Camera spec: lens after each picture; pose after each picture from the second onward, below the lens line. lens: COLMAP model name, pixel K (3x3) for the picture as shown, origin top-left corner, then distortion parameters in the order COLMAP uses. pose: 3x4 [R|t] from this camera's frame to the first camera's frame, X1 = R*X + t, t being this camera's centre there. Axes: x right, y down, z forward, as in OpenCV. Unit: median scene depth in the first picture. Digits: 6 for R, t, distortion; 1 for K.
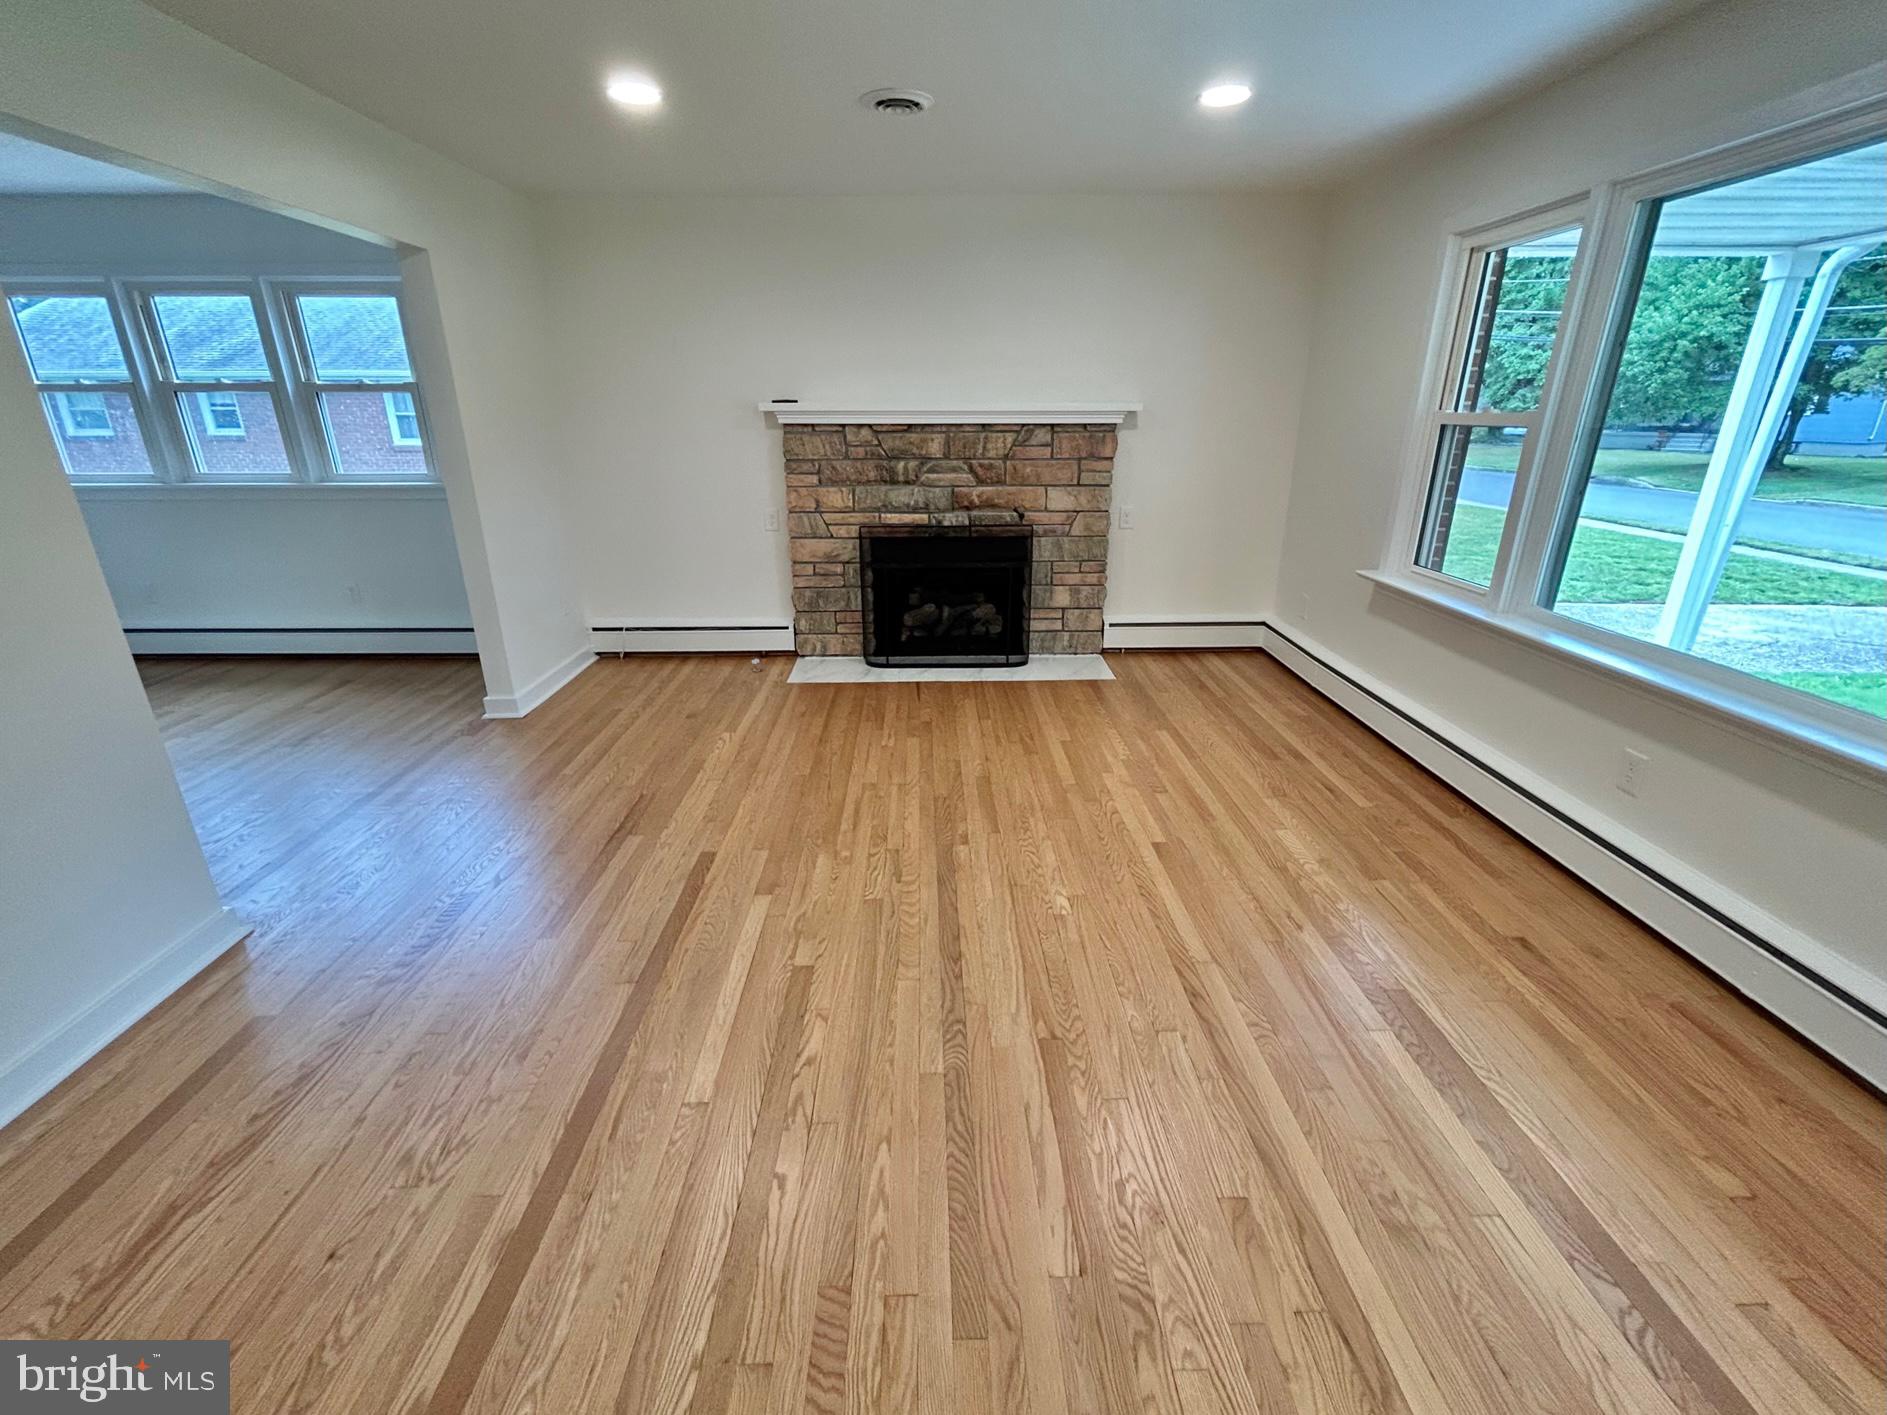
lens RADIAL K [[814.3, 0, 941.3], [0, 814.3, 717.5], [0, 0, 1]] dist [-0.012446, 0.005518]
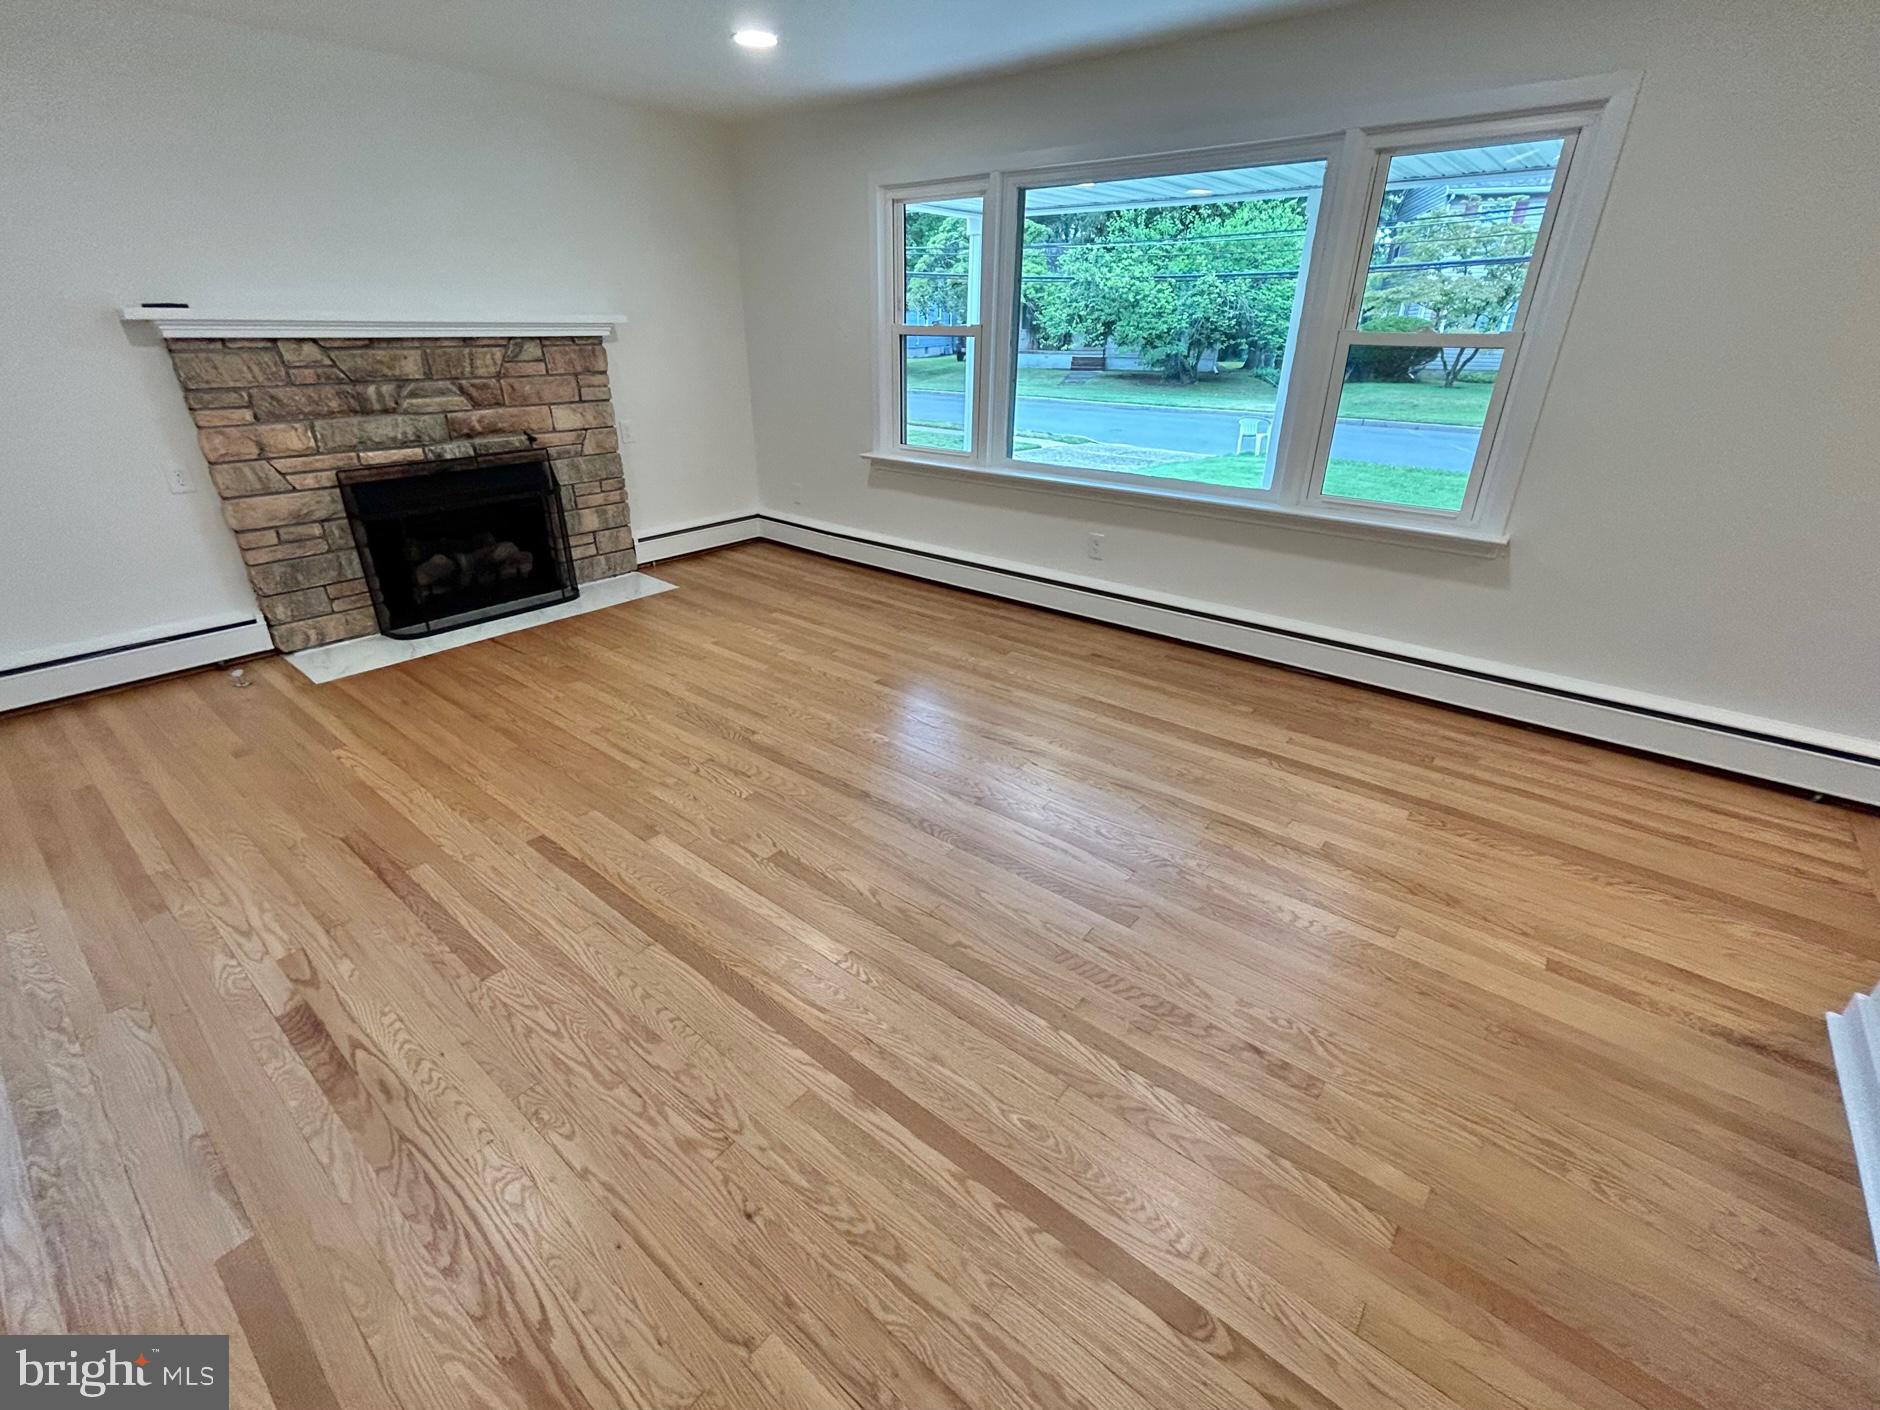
lens RADIAL K [[811.3, 0, 937.8], [0, 811.3, 715.0], [0, 0, 1]] dist [-0.012446, 0.005518]
pose [[0.644116, -0.326202, 0.691886, -0.350839], [0.261136, 0.943945, 0.201933, -0.015430], [-0.718973, 0.050608, 0.693193, 0.040432]]
